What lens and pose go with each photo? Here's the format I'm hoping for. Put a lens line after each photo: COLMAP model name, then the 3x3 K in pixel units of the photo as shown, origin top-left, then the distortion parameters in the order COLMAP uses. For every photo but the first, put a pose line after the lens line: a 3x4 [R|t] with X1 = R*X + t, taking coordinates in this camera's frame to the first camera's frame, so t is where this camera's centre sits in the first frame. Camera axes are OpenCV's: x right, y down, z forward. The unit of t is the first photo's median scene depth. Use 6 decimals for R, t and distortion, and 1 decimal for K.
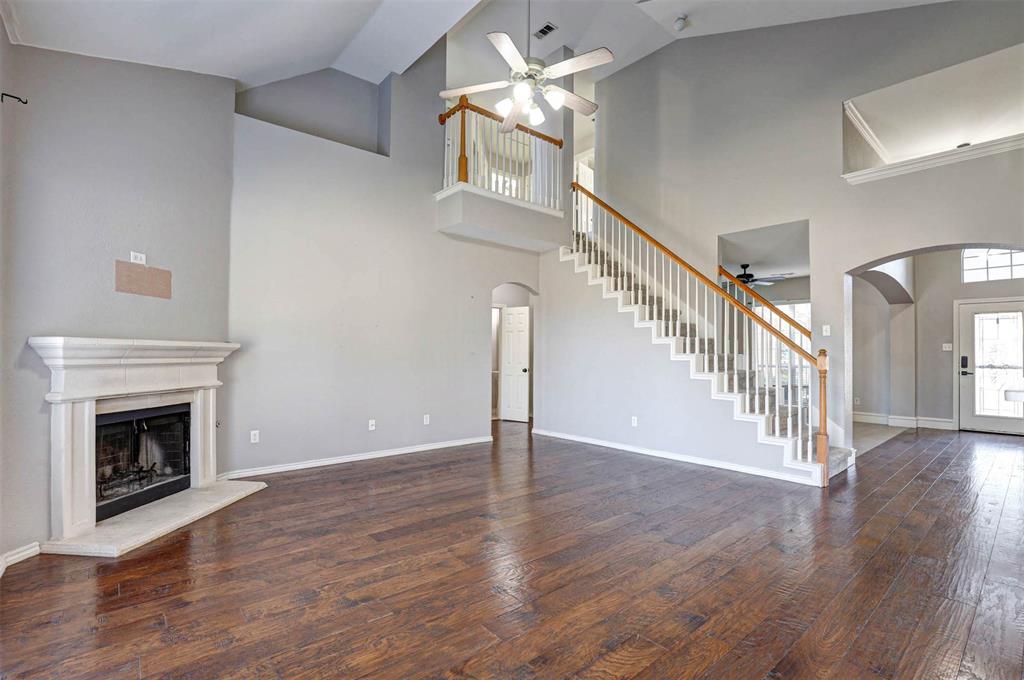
lens RADIAL K [[471.4, 0, 512.2], [0, 471.4, 346.5], [0, 0, 1]] dist [-0.013074, -0.000301]
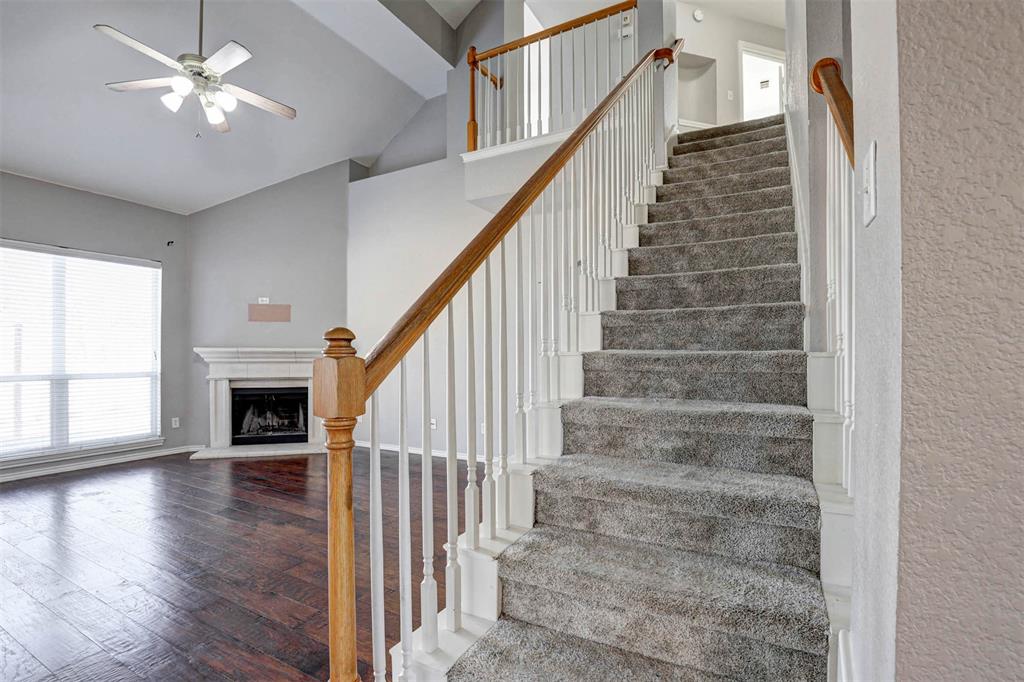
lens RADIAL K [[471.4, 0, 512.1], [0, 471.4, 347.9], [0, 0, 1]] dist [-0.013074, -0.000301]
pose [[0.347023, -0.012665, -0.937771, 1.207165], [0.016109, 0.999842, -0.007542, 0.015272], [0.937718, -0.012489, 0.347172, 1.321962]]
